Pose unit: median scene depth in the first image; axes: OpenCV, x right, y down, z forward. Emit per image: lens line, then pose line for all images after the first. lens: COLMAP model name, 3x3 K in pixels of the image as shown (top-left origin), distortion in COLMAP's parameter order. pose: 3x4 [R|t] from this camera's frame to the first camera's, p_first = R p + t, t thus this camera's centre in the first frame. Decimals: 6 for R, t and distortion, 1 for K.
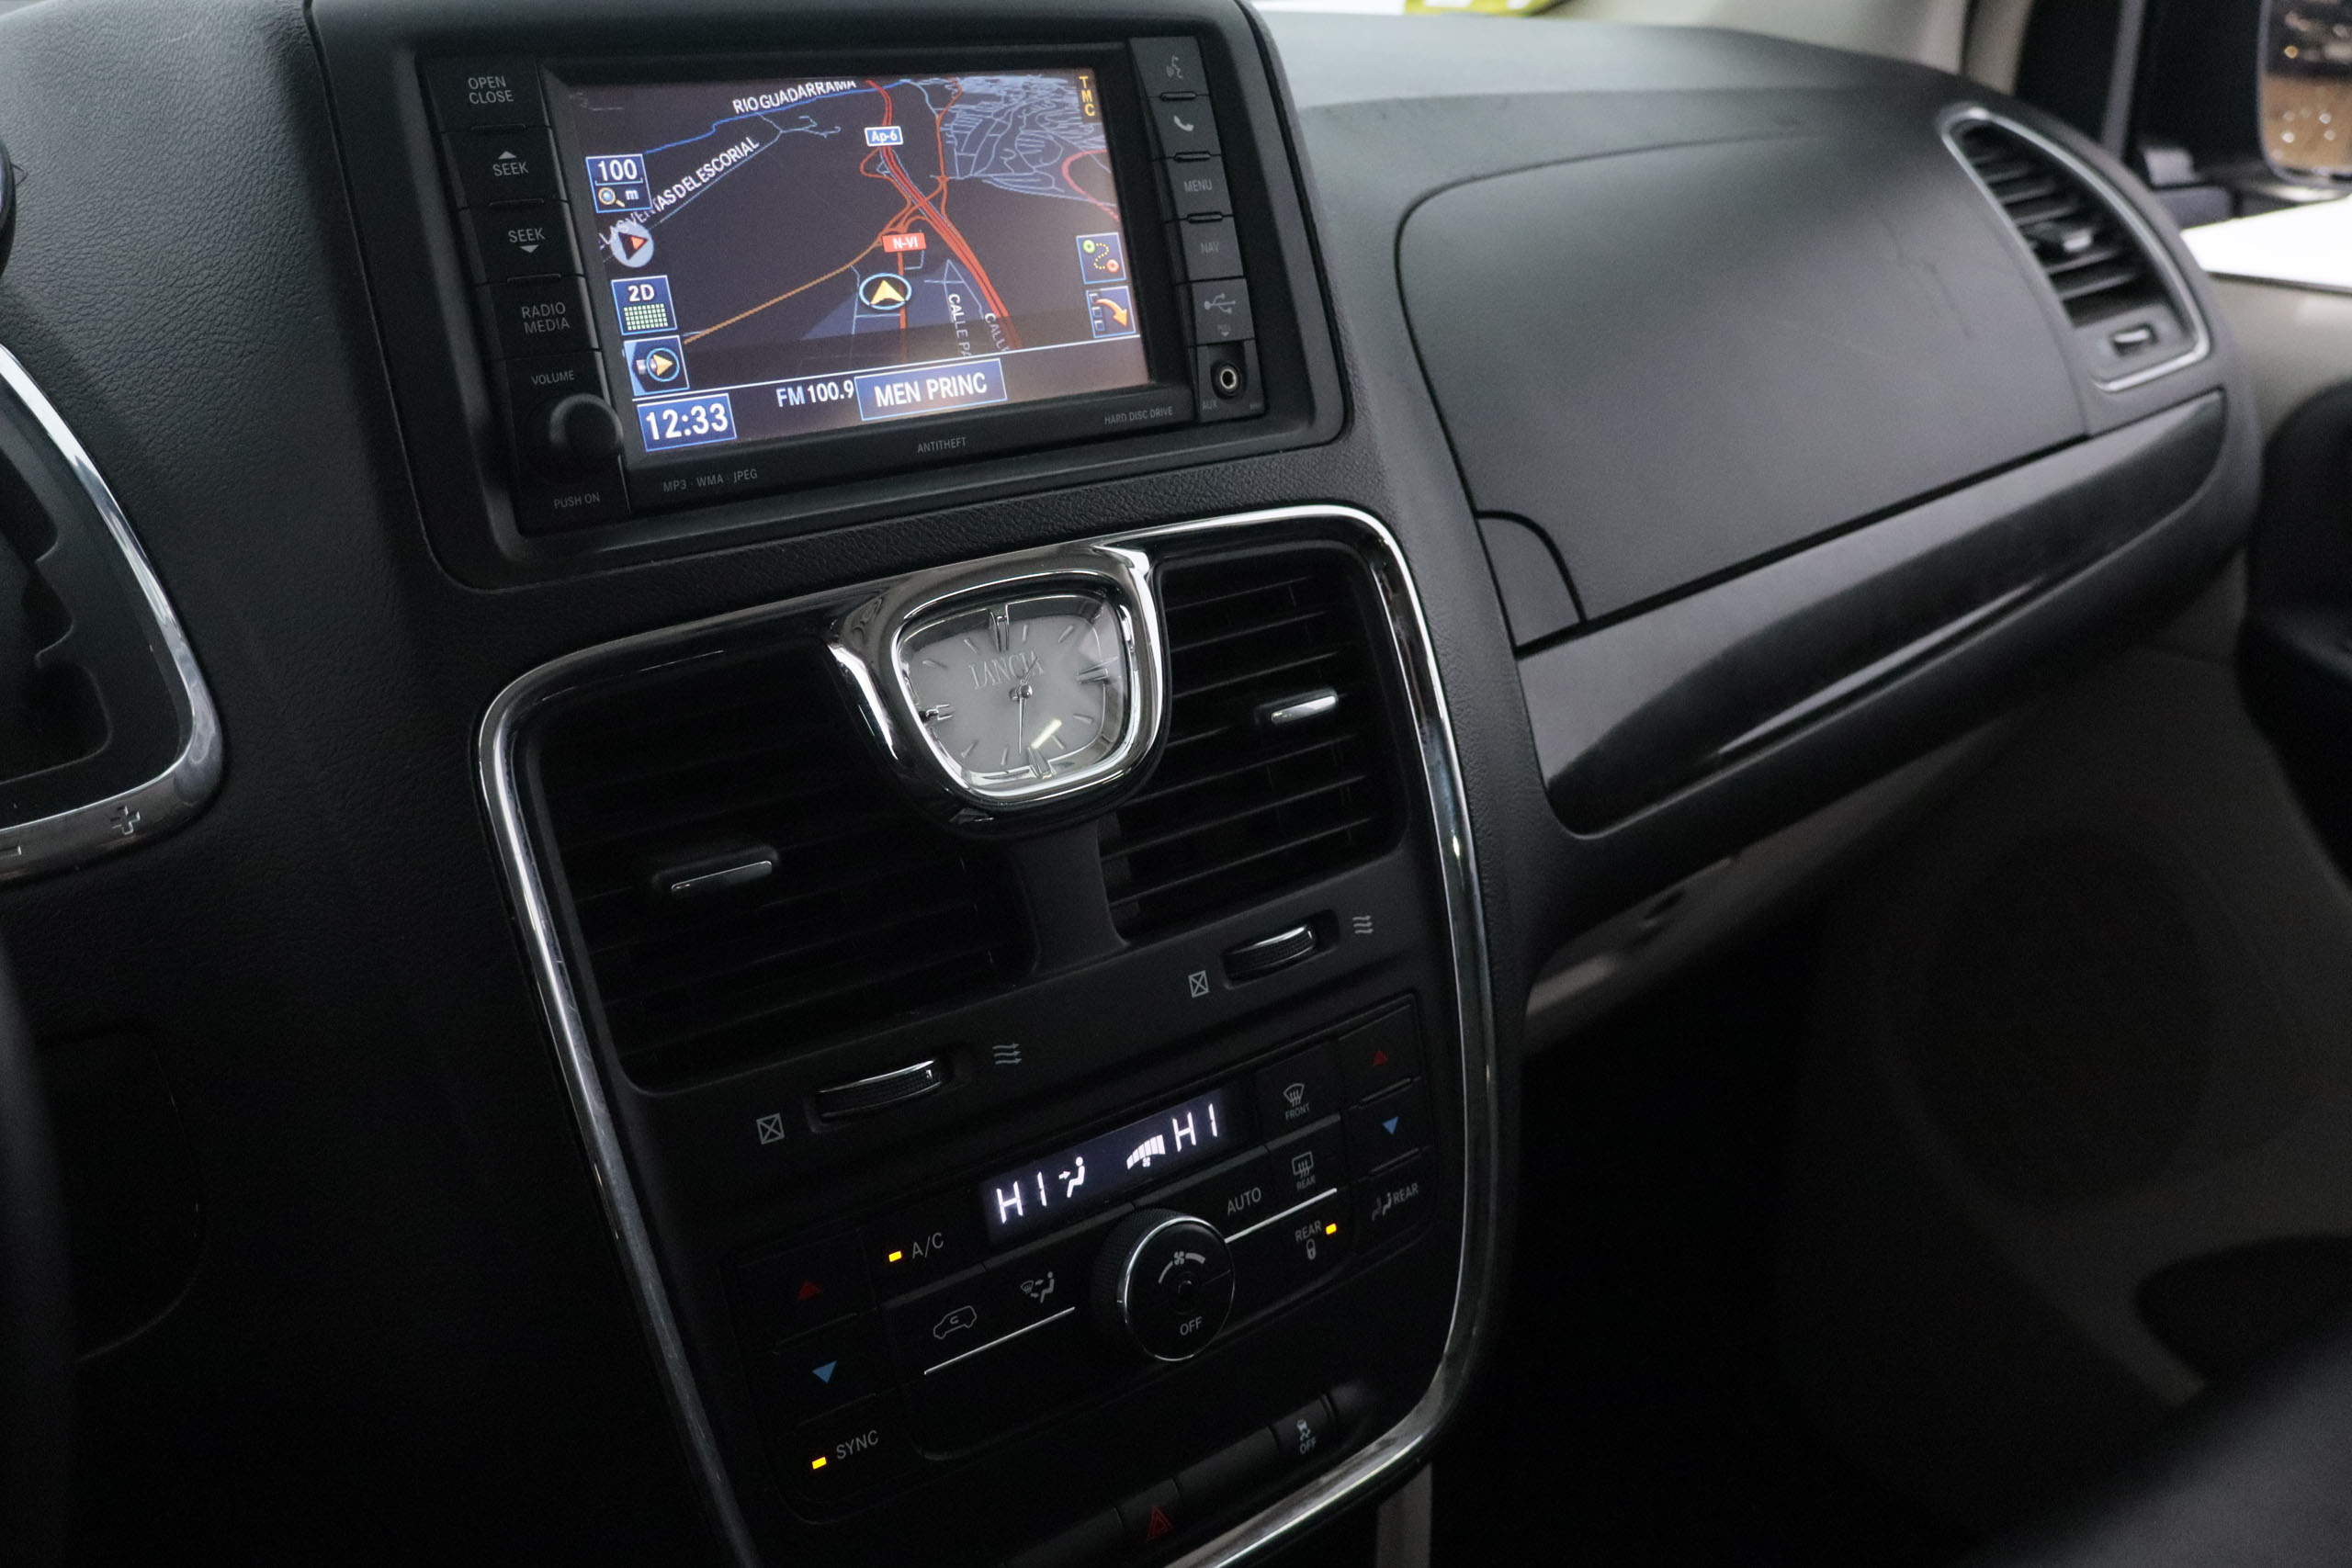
lens RADIAL K [[2511.8, 0, 1199.0], [0, 2511.8, 849.9], [0, 0, 1]] dist [0.003478, 0.000000]
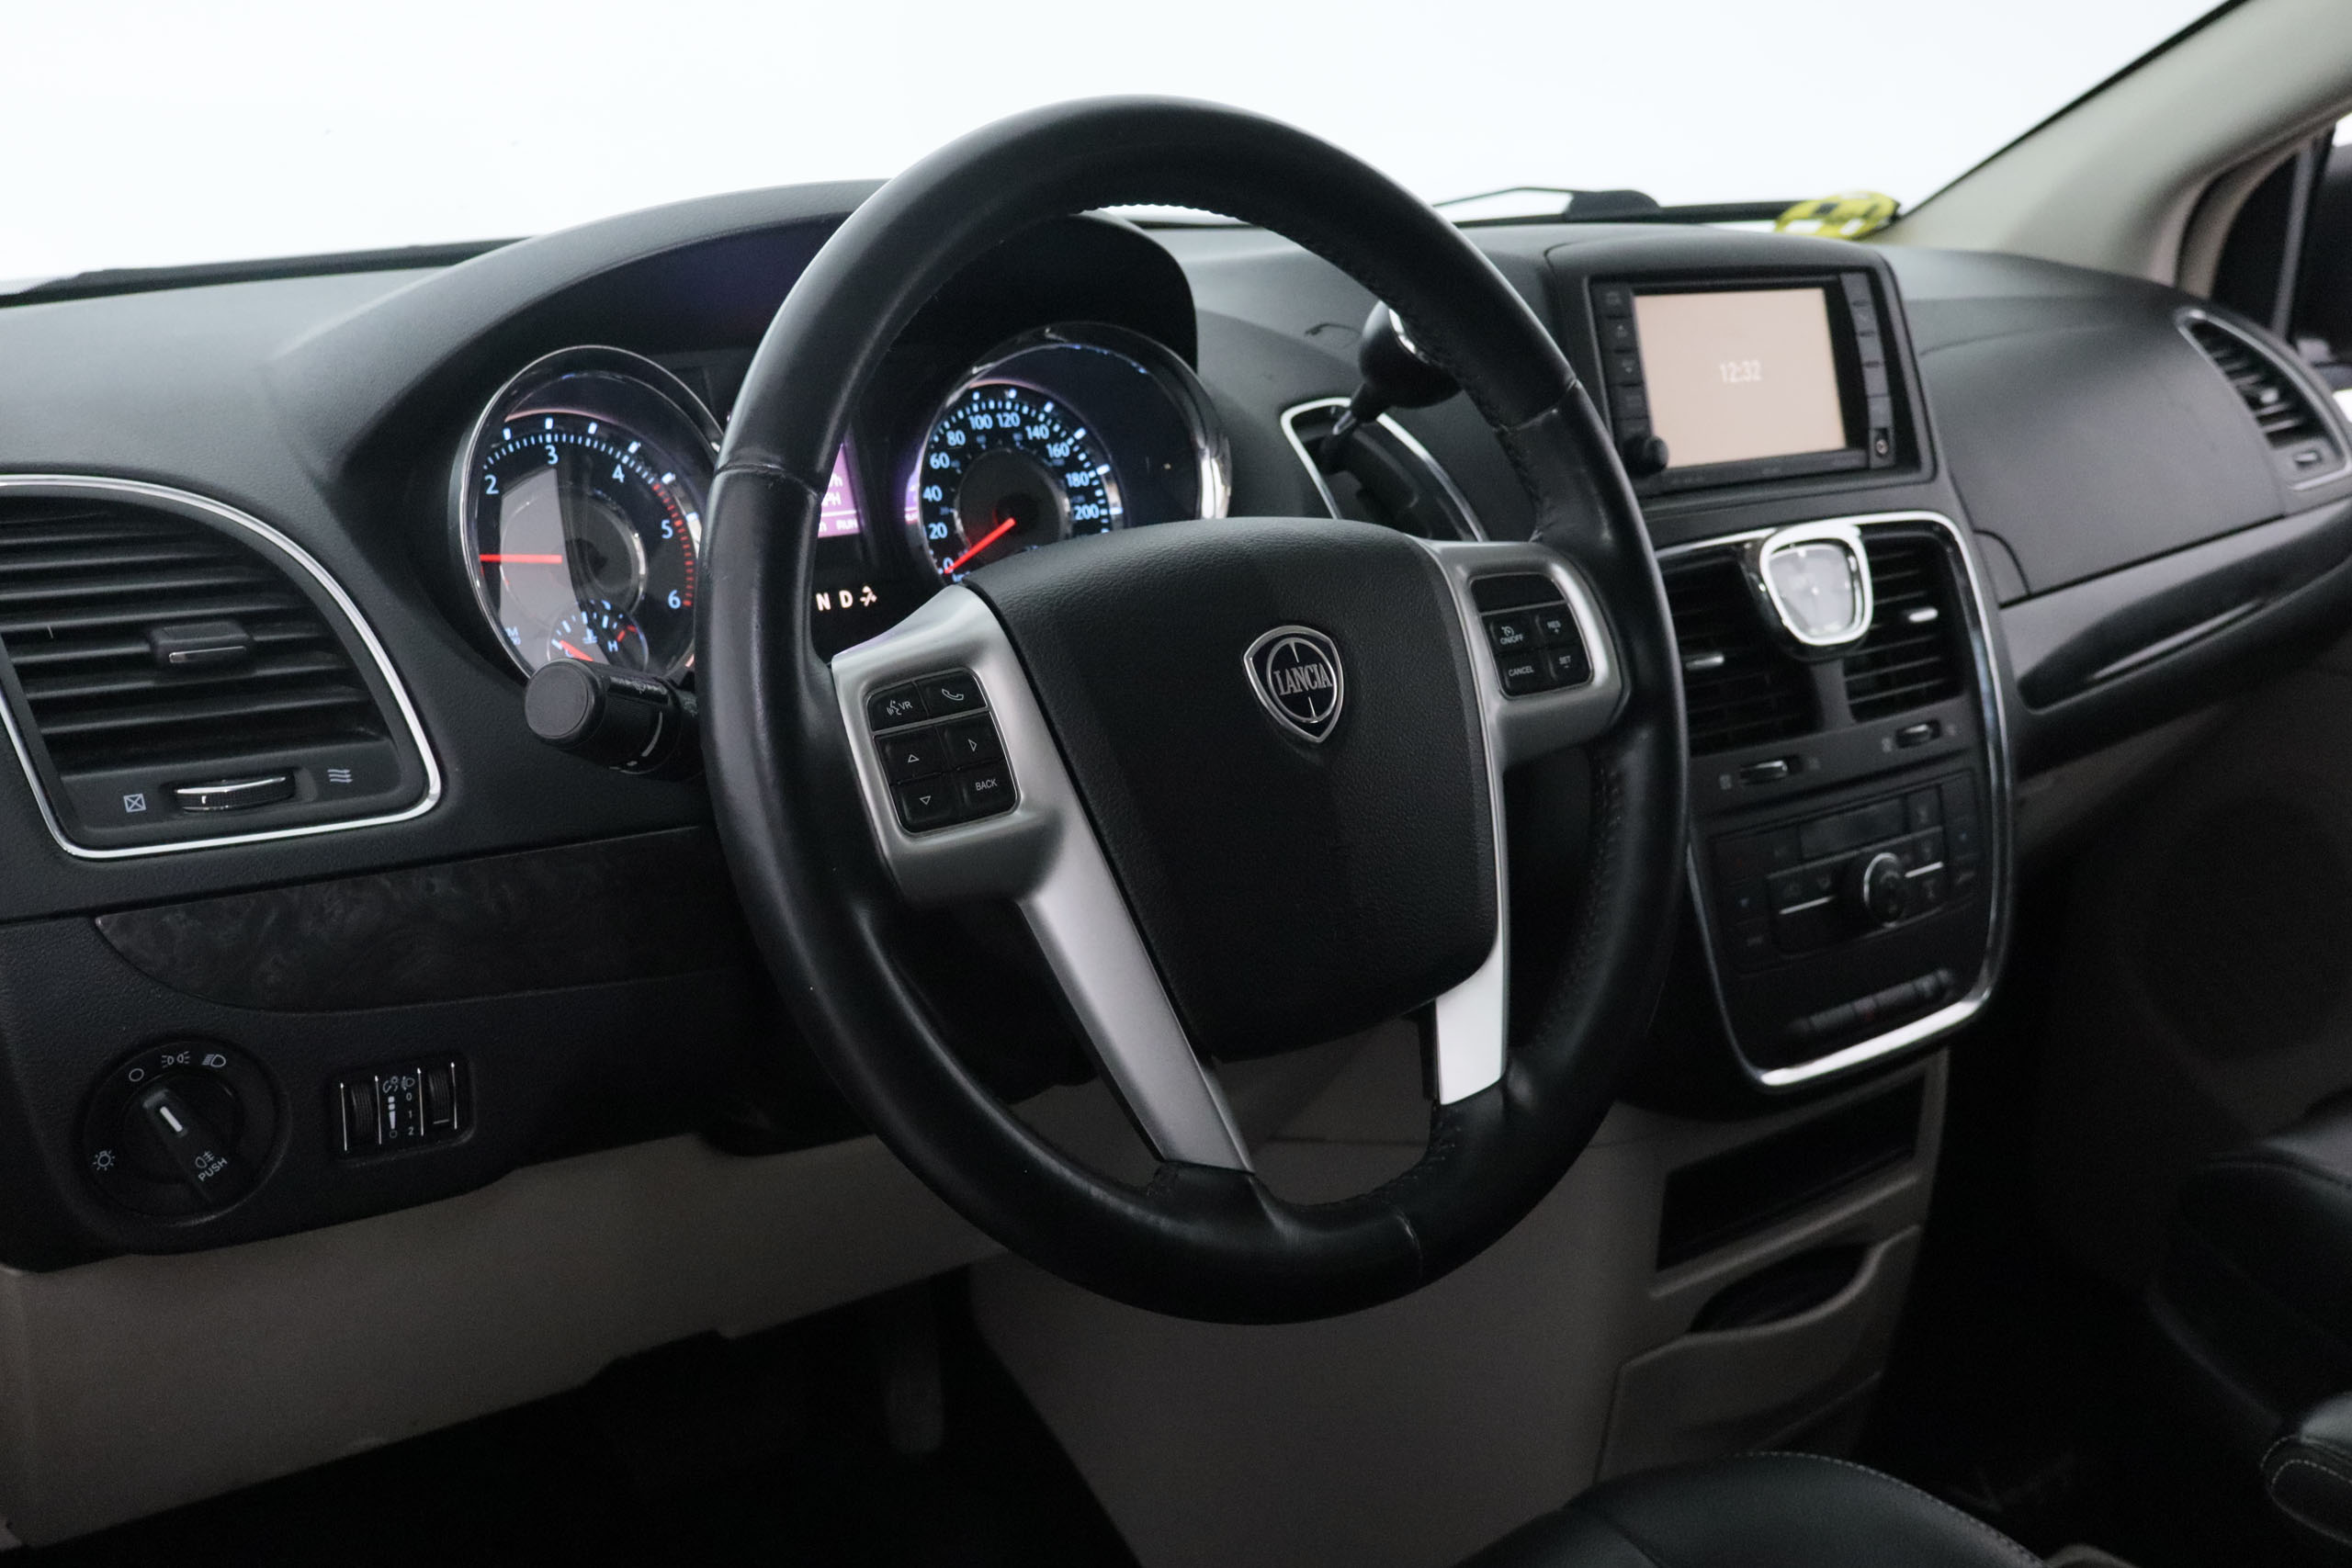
lens RADIAL K [[2511.8, 0, 1165.6], [0, 2511.8, 783.5], [0, 0, 1]] dist [0.003478, 0.000000]
pose [[0.999296, 0.027398, -0.025628, -0.487424], [-0.029512, 0.995849, -0.086100, 0.255535], [0.023163, 0.086796, 0.995957, -0.924298]]
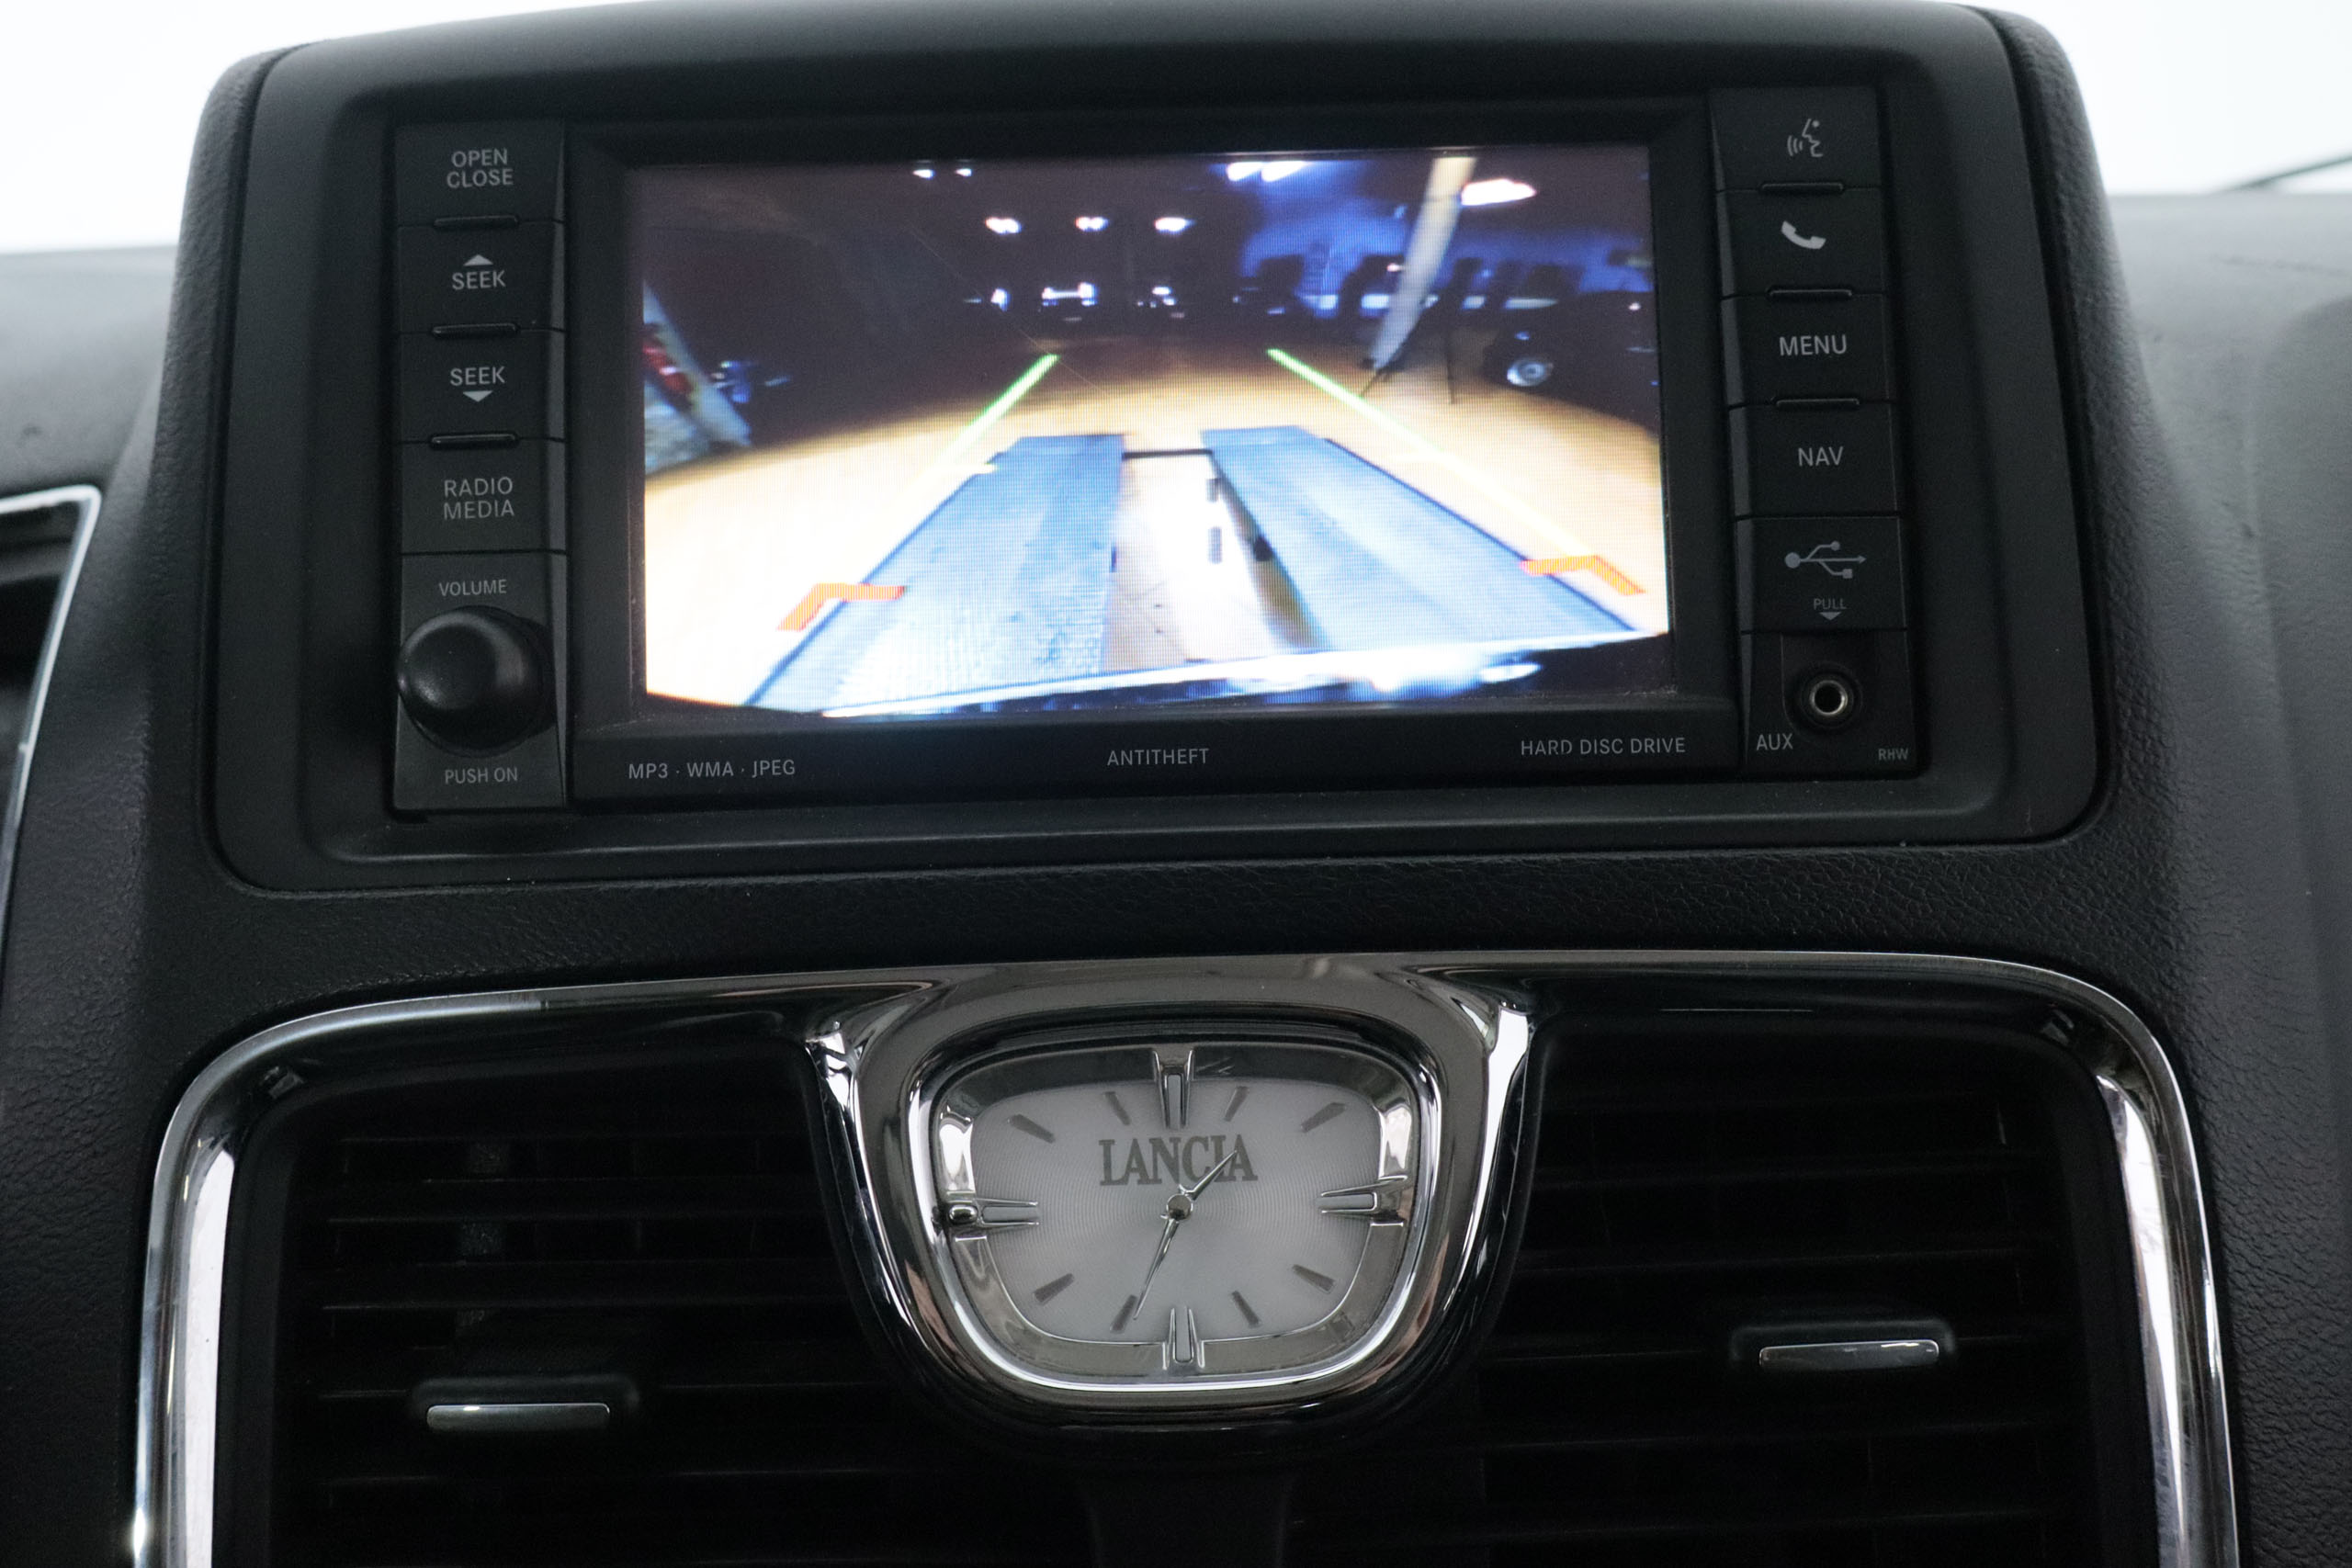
lens RADIAL K [[2511.8, 0, 1175.0], [0, 2511.8, 794.1], [0, 0, 1]] dist [0.003478, 0.000000]
pose [[0.755209, 0.099218, -0.647931, 0.253510], [-0.198271, 0.976750, -0.081530, -0.096763], [0.624778, 0.190038, 0.757323, 0.514203]]
